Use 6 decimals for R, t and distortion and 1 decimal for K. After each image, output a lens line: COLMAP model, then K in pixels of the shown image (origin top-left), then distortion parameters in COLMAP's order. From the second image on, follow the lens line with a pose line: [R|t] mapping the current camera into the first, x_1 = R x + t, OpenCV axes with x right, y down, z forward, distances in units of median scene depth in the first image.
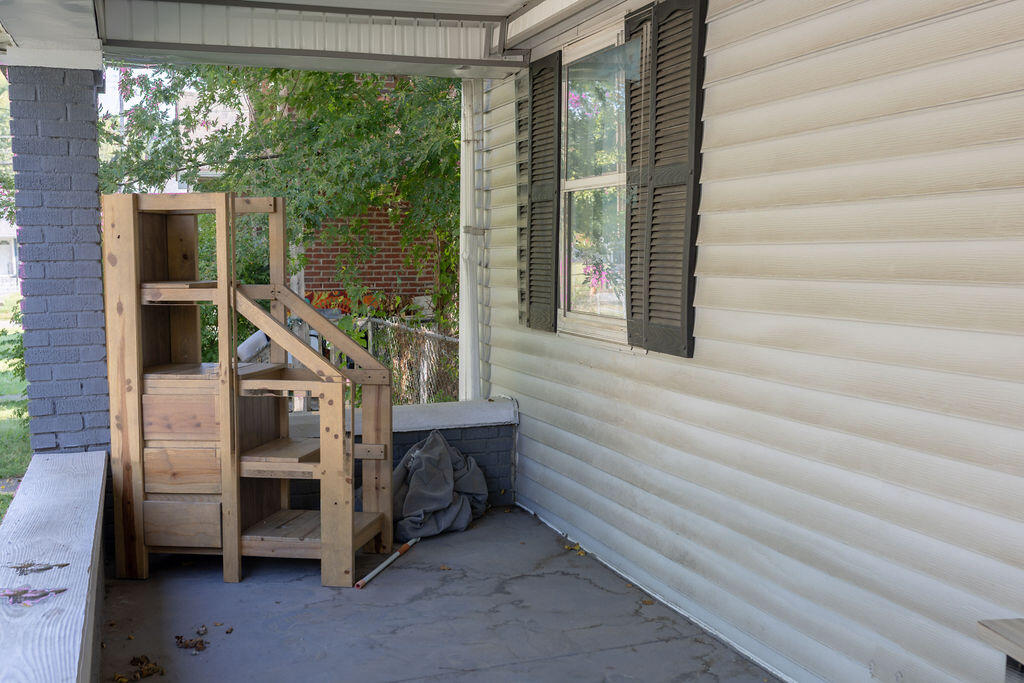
lens RADIAL K [[1248.1, 0, 511.1], [0, 1248.1, 342.9], [0, 0, 1]] dist [0.011690, 0.010186]
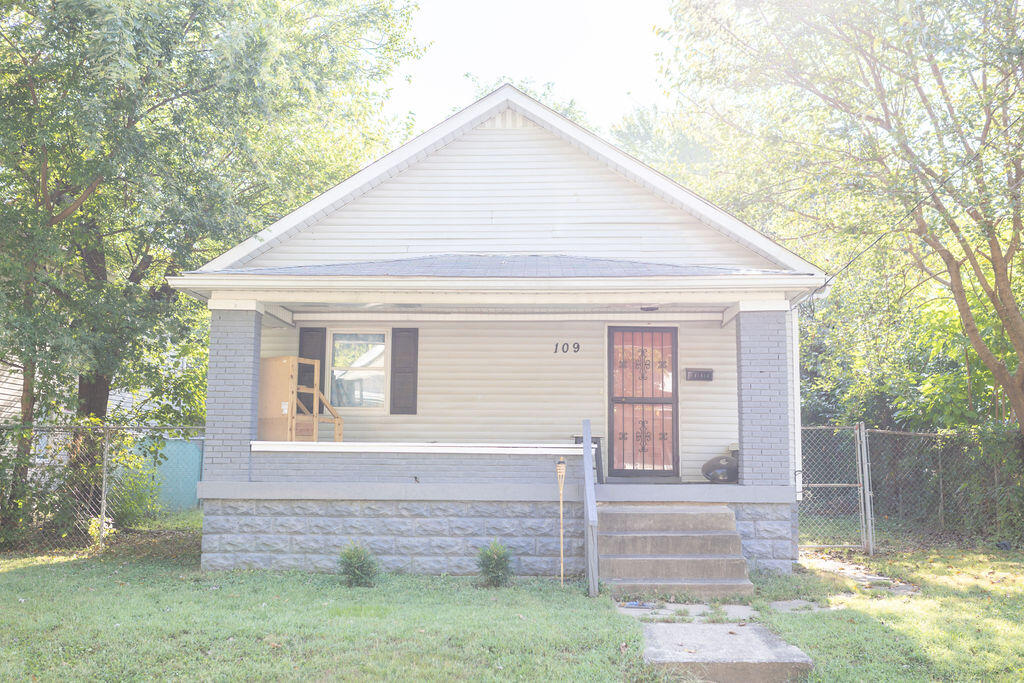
lens RADIAL K [[994.8, 0, 511.9], [0, 994.8, 341.0], [0, 0, 1]] dist [-0.006132, 0.026229]
pose [[0.331290, 0.126705, 0.934983, -2.896680], [0.060916, 0.986003, -0.155203, 0.306076], [-0.941560, 0.108373, 0.318935, -0.382248]]
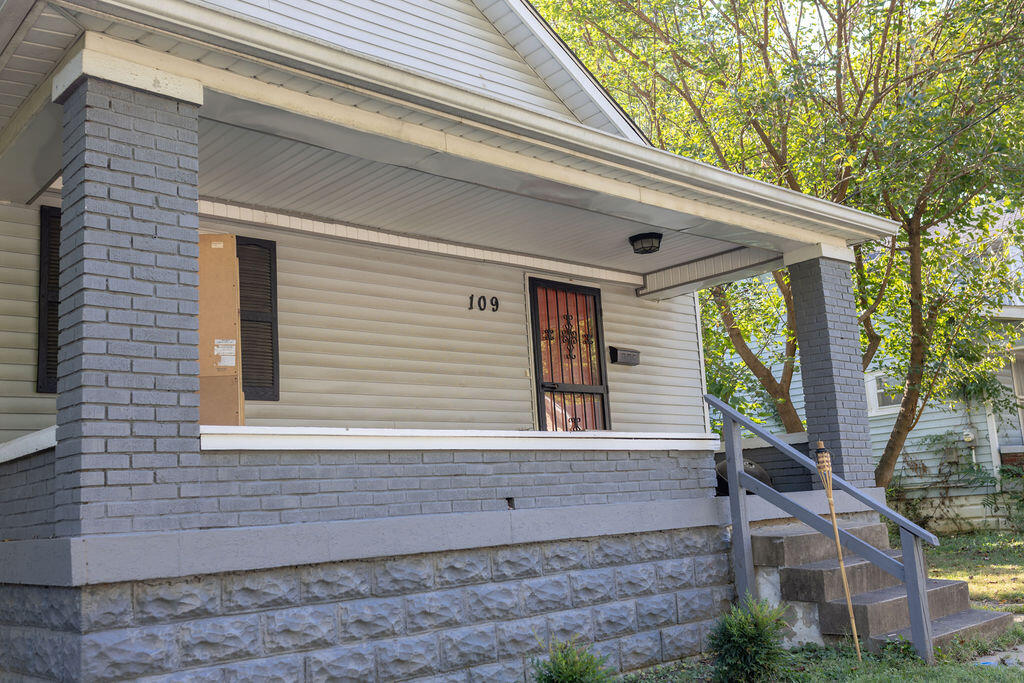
lens RADIAL K [[994.8, 0, 511.9], [0, 994.8, 341.0], [0, 0, 1]] dist [-0.006132, 0.026229]
pose [[-0.426096, 0.187082, 0.885123, -1.615211], [0.133342, 0.980686, -0.143090, 0.215909], [-0.894797, 0.057054, -0.442813, 1.421180]]
